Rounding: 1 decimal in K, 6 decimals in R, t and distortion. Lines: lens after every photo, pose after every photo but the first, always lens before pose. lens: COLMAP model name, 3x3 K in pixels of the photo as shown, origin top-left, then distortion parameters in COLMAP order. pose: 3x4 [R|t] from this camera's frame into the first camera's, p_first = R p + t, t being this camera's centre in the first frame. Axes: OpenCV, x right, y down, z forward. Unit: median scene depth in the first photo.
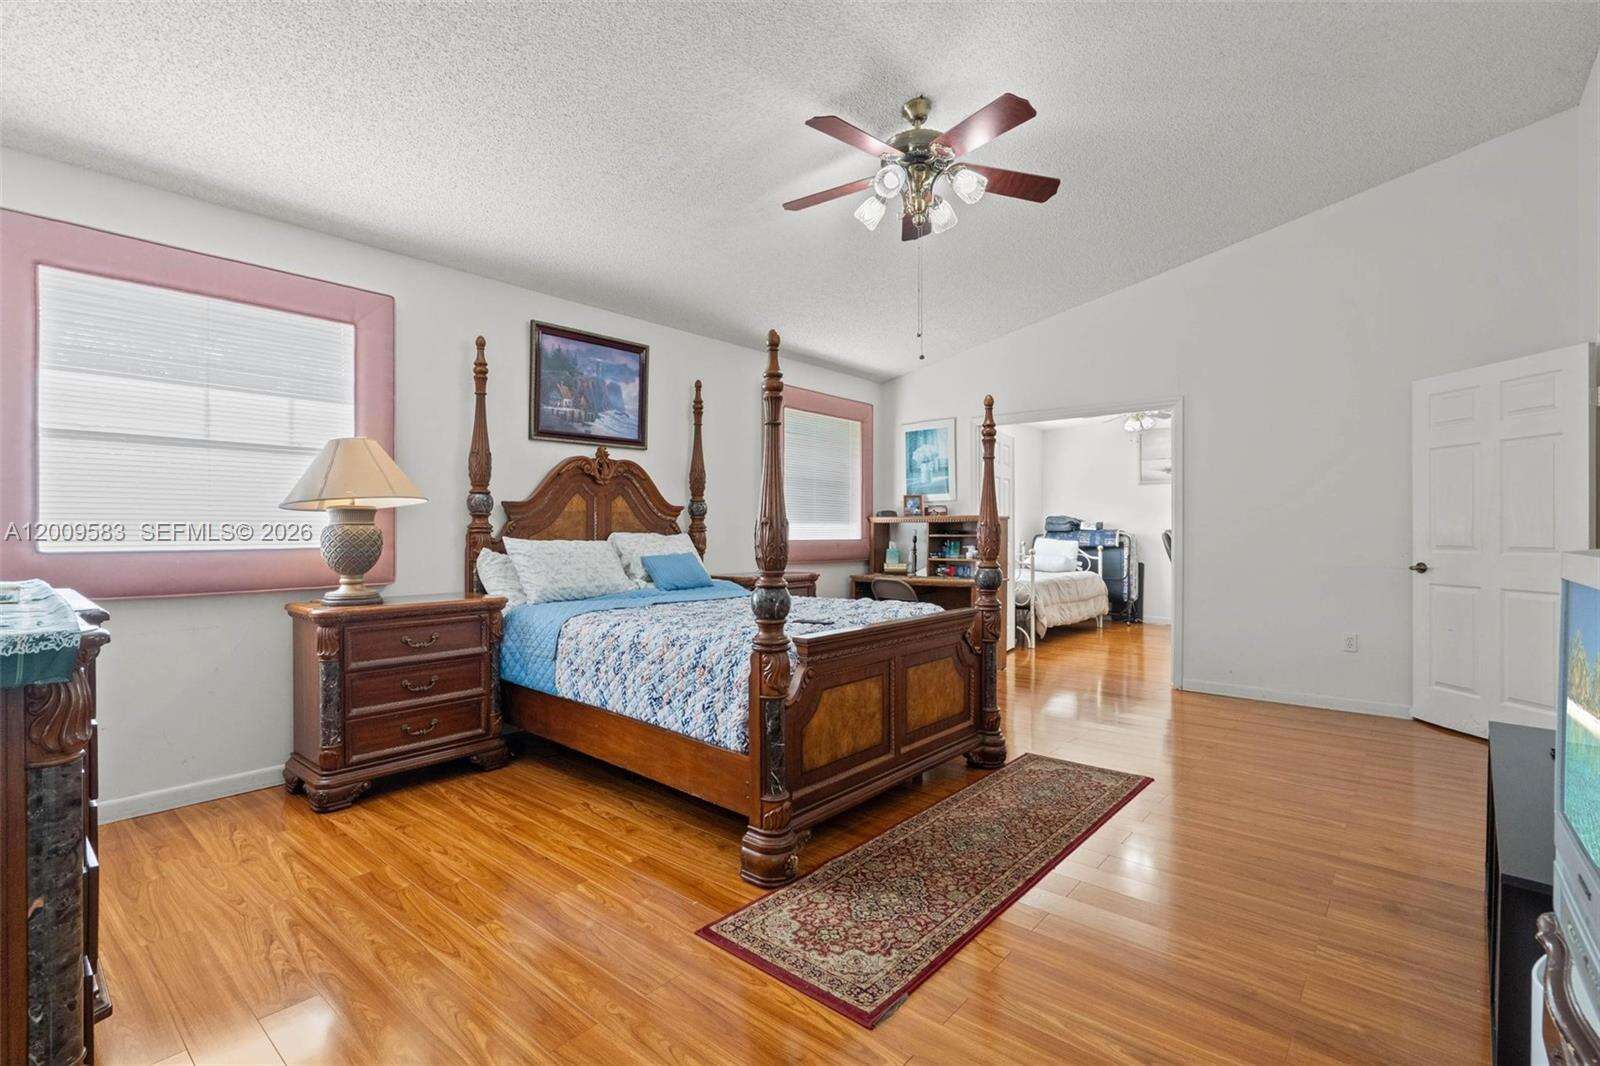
lens RADIAL K [[748.4, 0, 787.7], [0, 748.4, 526.8], [0, 0, 1]] dist [-0.006535, 0.000437]
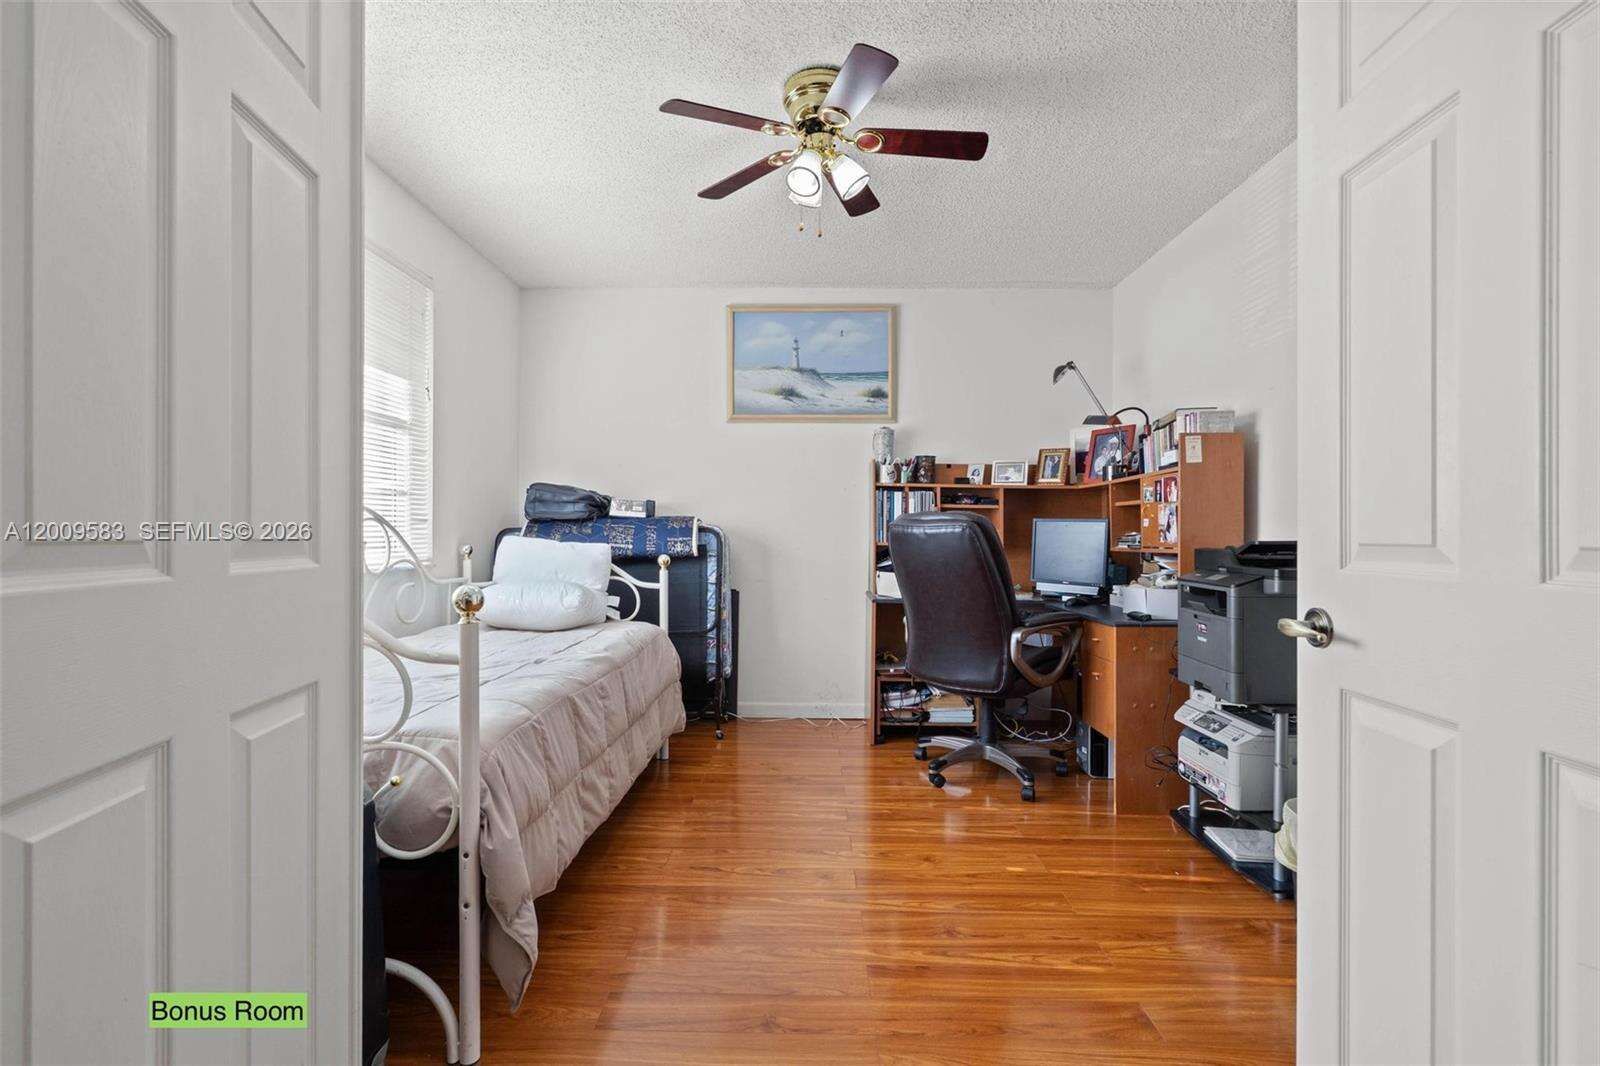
lens RADIAL K [[748.4, 0, 806.6], [0, 748.4, 534.9], [0, 0, 1]] dist [-0.006535, 0.000437]
pose [[0.766216, 0.005201, 0.642561, 0.222111], [-0.006823, 0.999977, 0.000042, 0.014252], [-0.642546, -0.004417, 0.766234, 0.653722]]
